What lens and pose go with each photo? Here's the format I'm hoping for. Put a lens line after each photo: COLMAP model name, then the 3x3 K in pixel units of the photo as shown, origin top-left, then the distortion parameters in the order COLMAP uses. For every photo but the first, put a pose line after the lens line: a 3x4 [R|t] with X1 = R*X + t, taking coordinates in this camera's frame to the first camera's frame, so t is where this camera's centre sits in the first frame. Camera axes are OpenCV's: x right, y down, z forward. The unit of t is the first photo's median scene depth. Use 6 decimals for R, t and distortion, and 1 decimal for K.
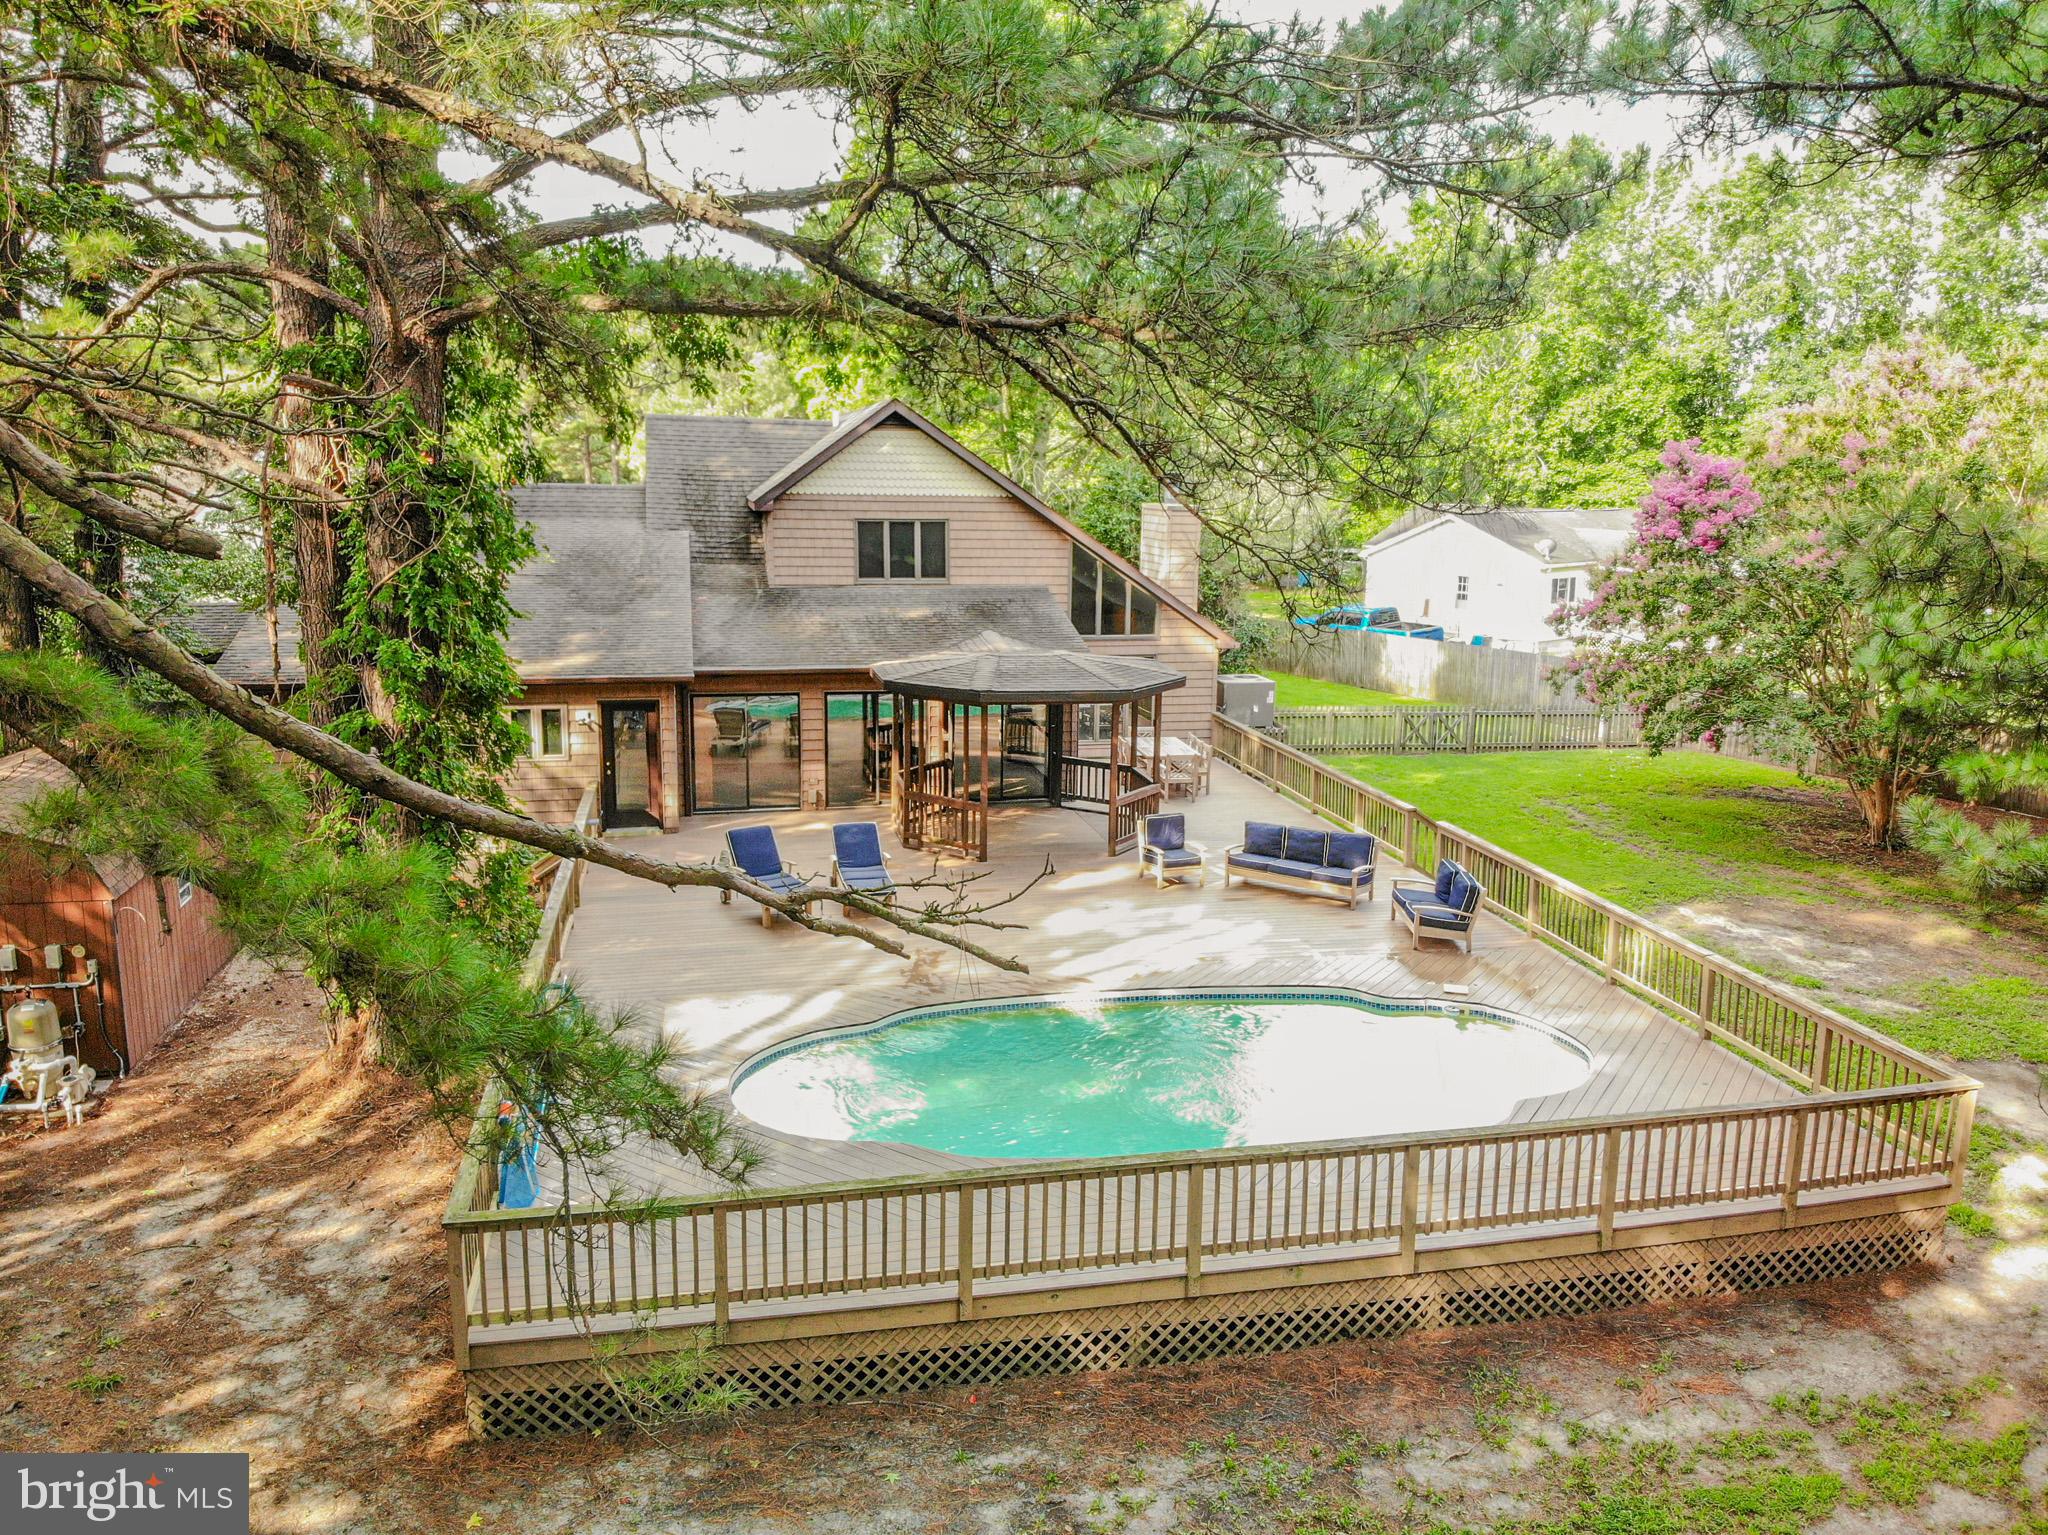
lens RADIAL K [[1510.5, 0, 1011.9], [0, 1510.5, 773.3], [0, 0, 1]] dist [0.046073, -0.170304]
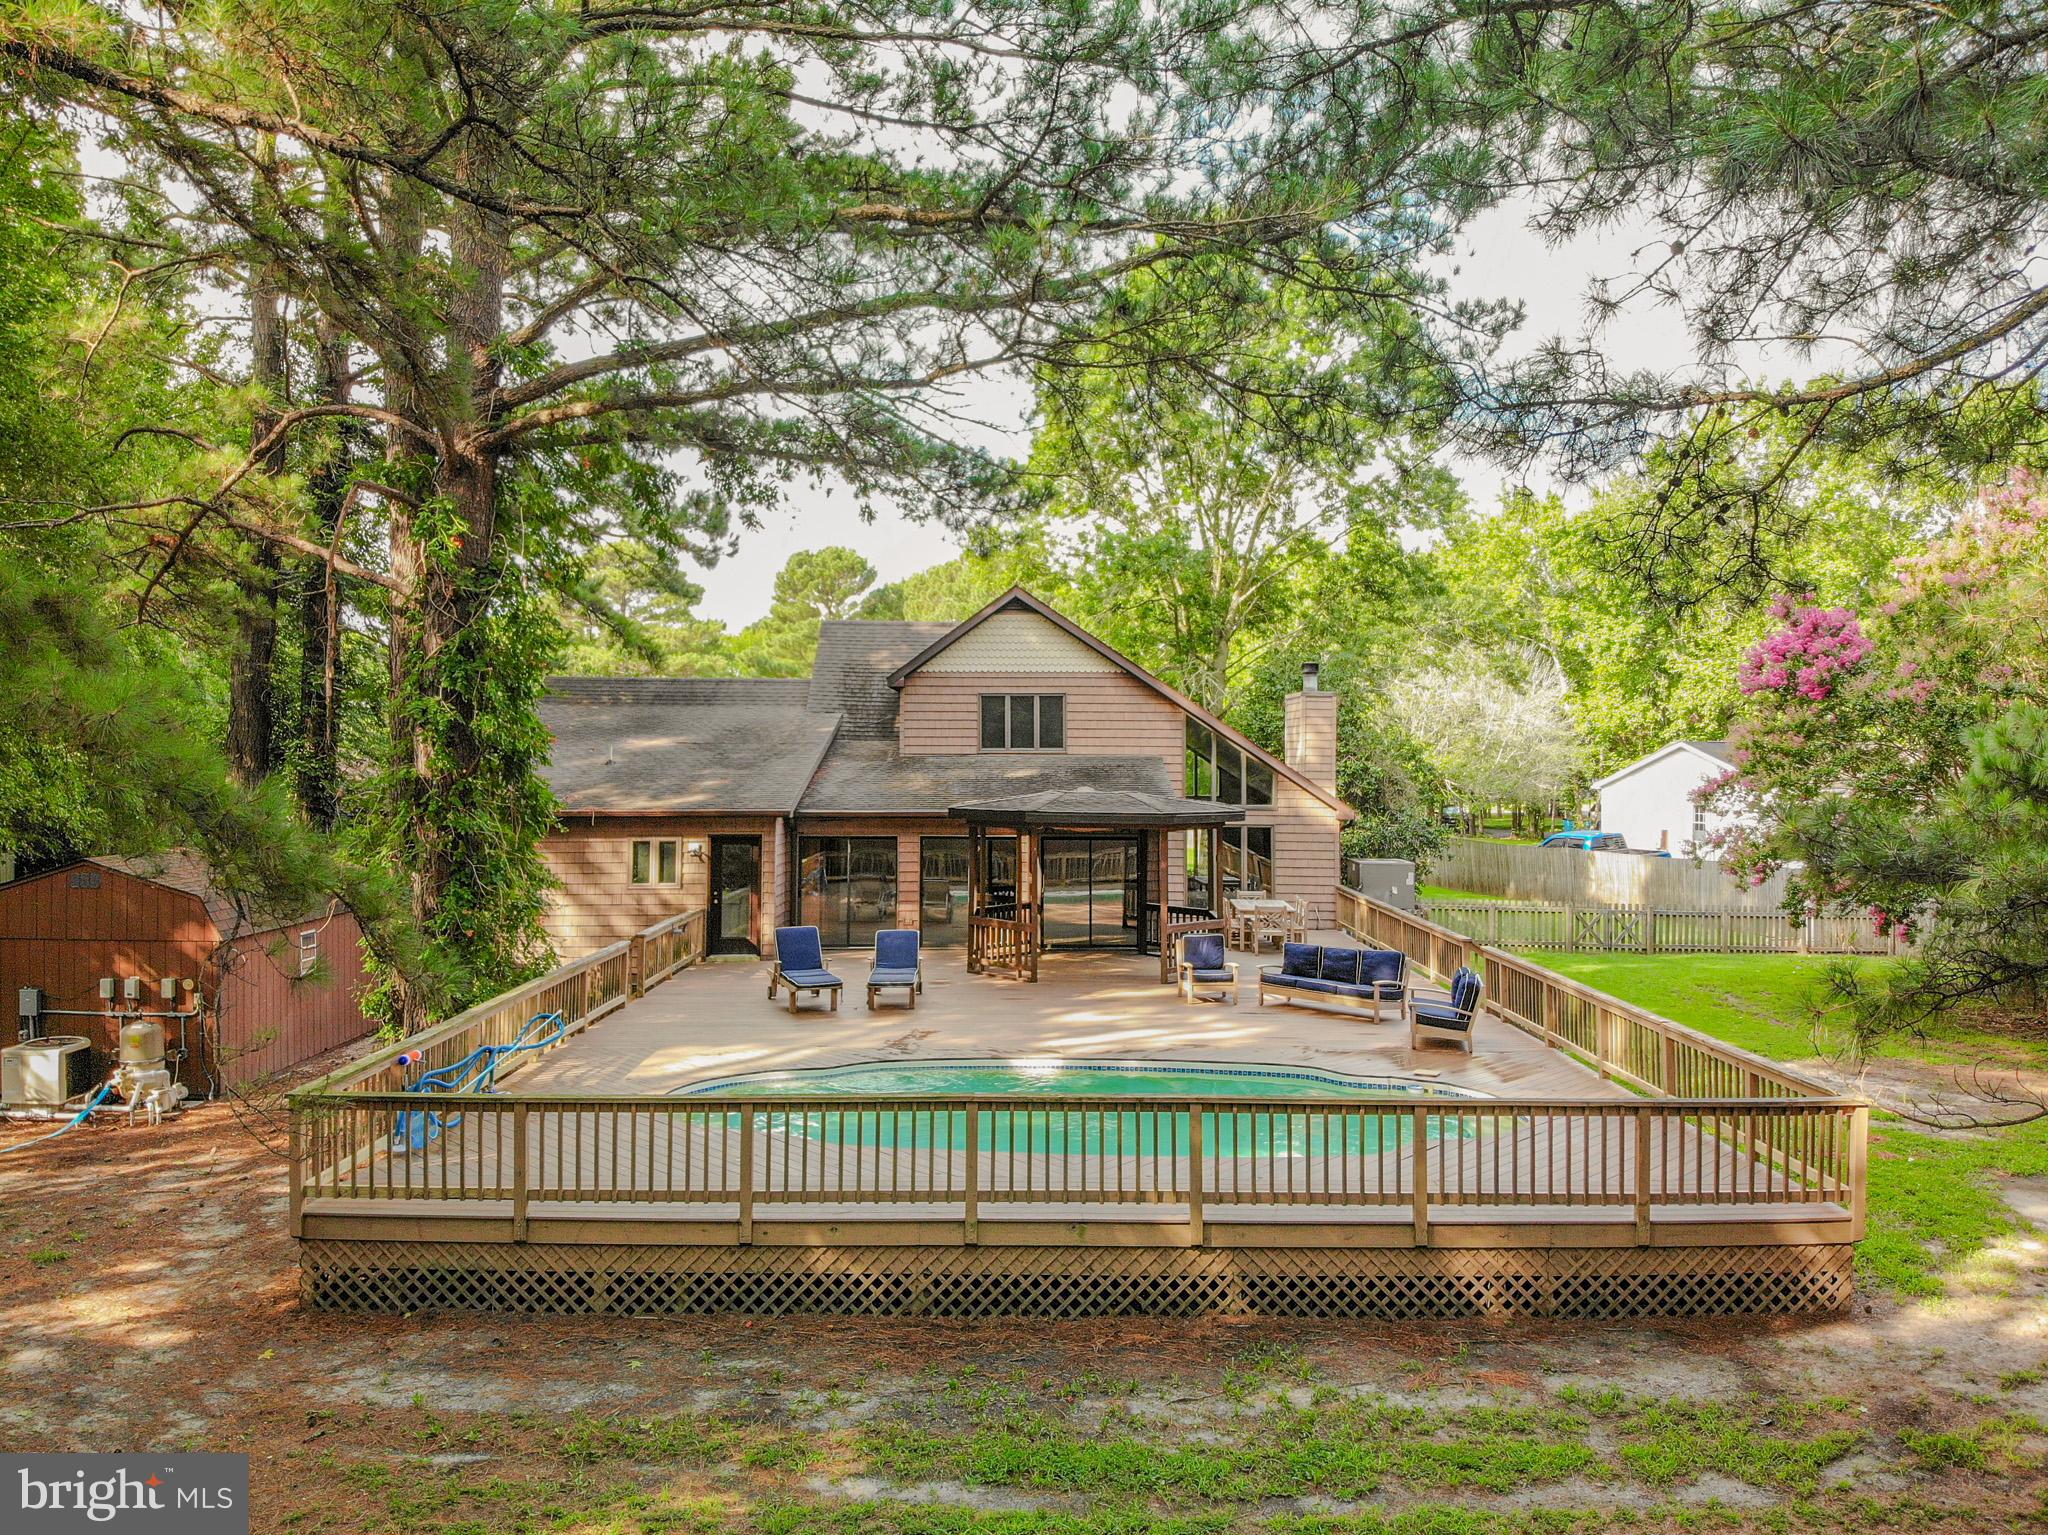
lens RADIAL K [[1501.1, 0, 1024.0], [0, 1501.1, 767.5], [0, 0, 1]] dist [0.048221, -0.168901]
pose [[0.979009, -0.007392, -0.203683, 0.353651], [-0.032683, 0.980717, -0.192683, 0.216760], [0.201180, 0.195296, 0.959889, -0.035210]]
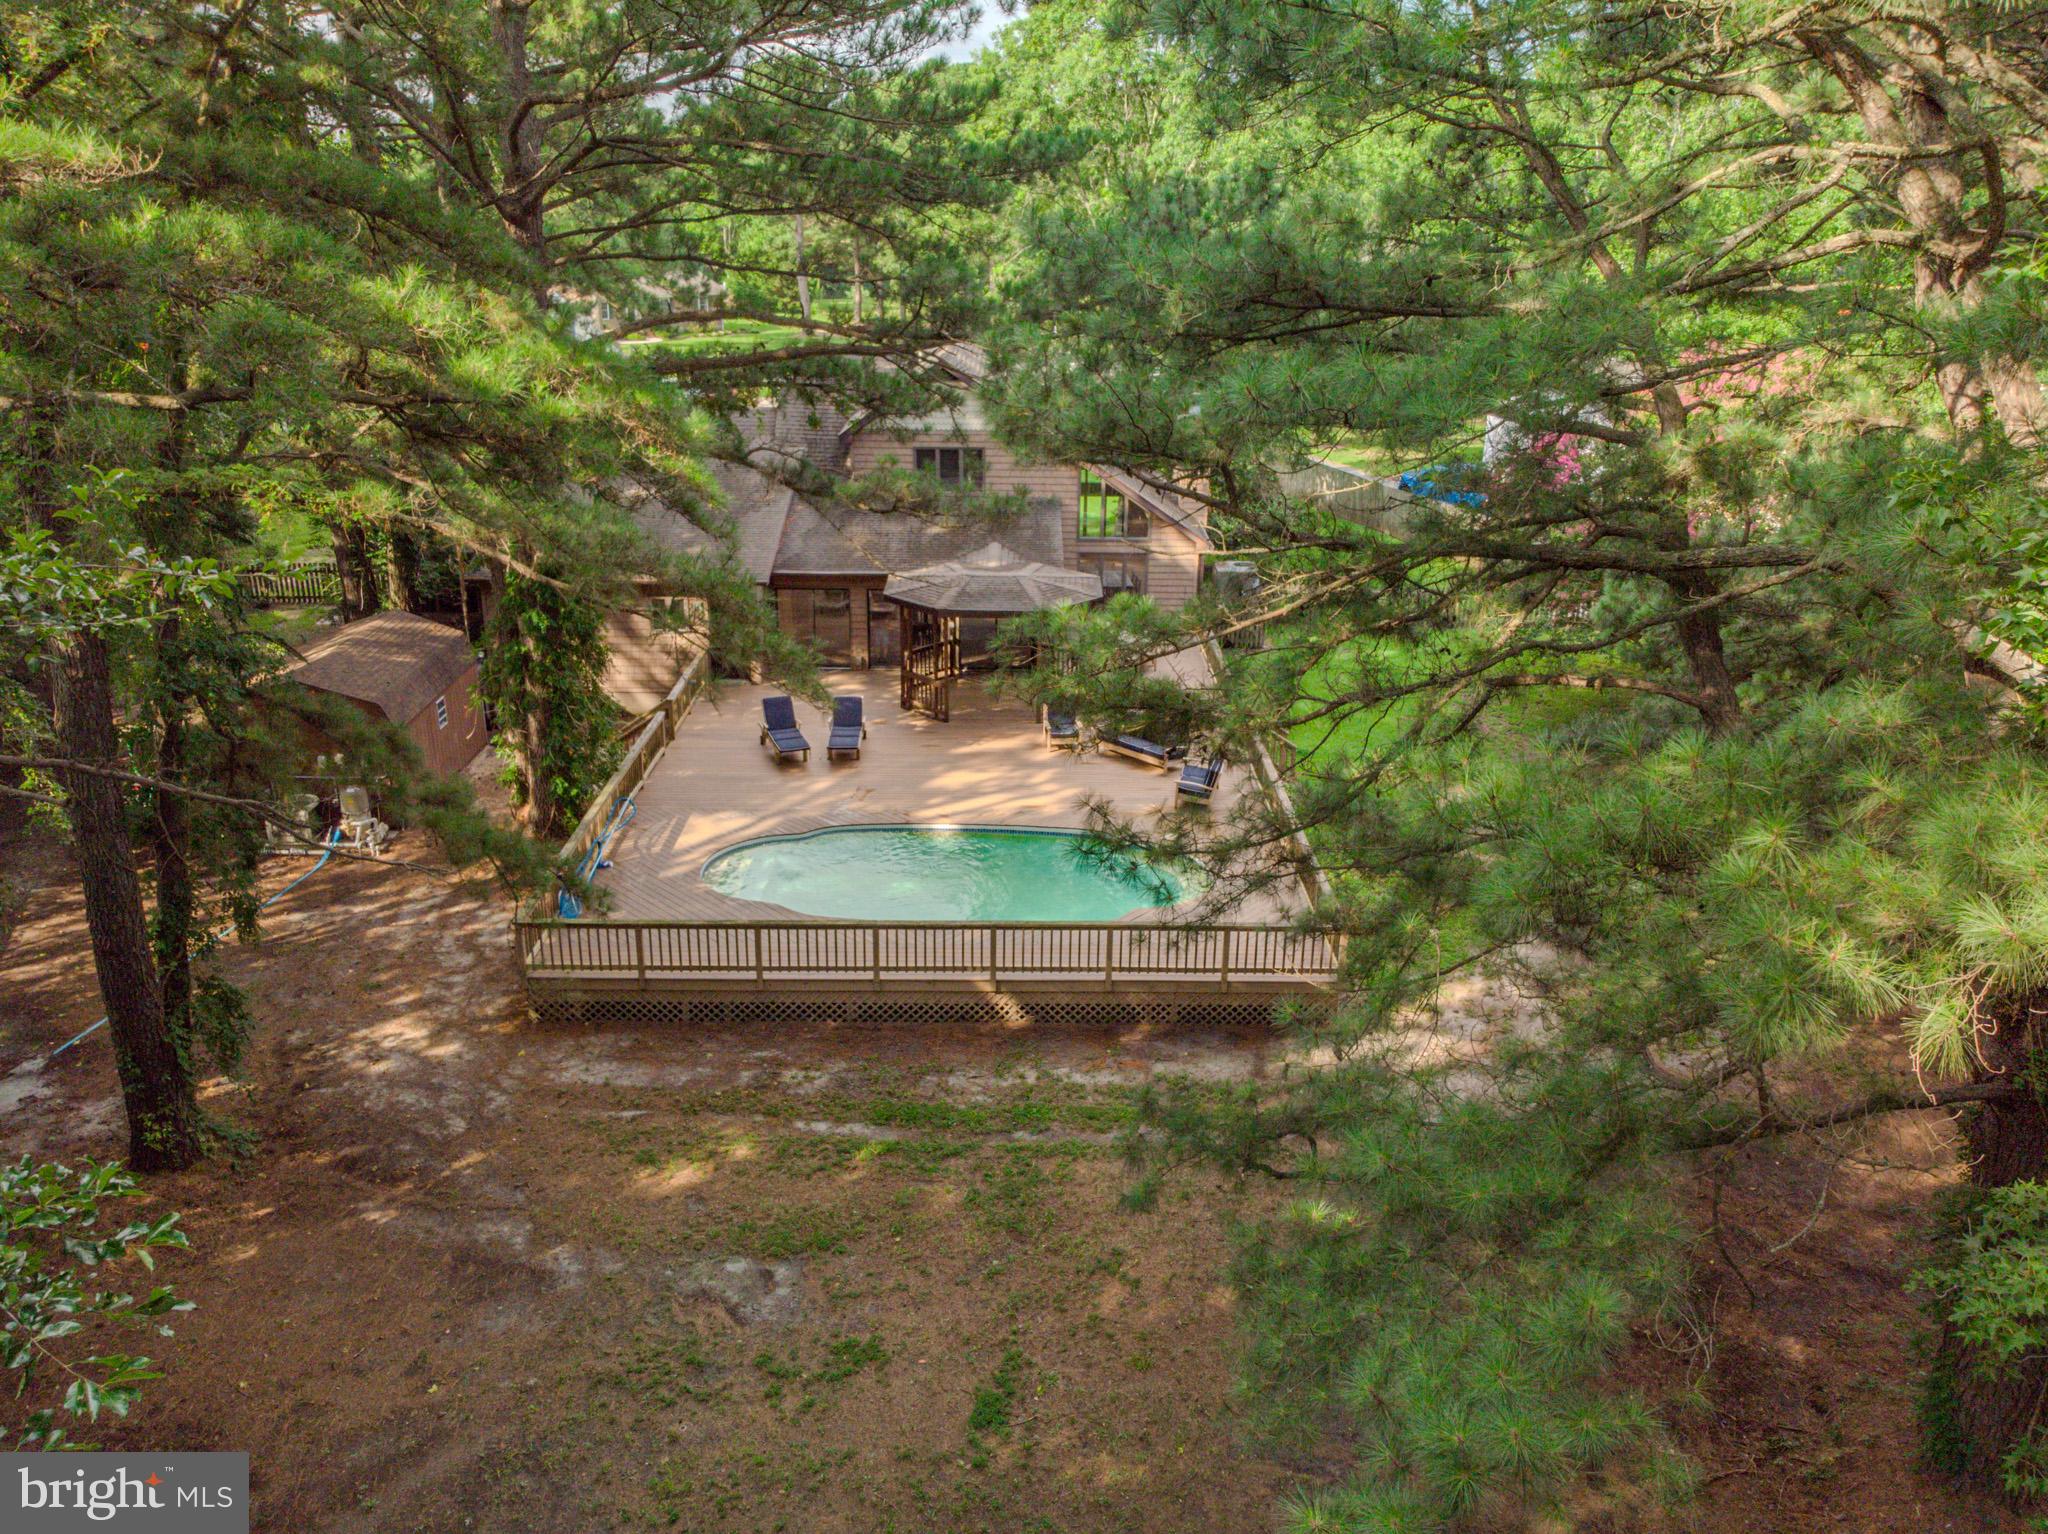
lens RADIAL K [[1501.1, 0, 1024.0], [0, 1501.1, 767.0], [0, 0, 1]] dist [0.048221, -0.168901]
pose [[0.979975, 0.067587, -0.187300, 0.639336], [-0.036313, 0.985519, 0.165633, -0.270651], [0.195783, -0.155515, 0.968238, -0.805144]]
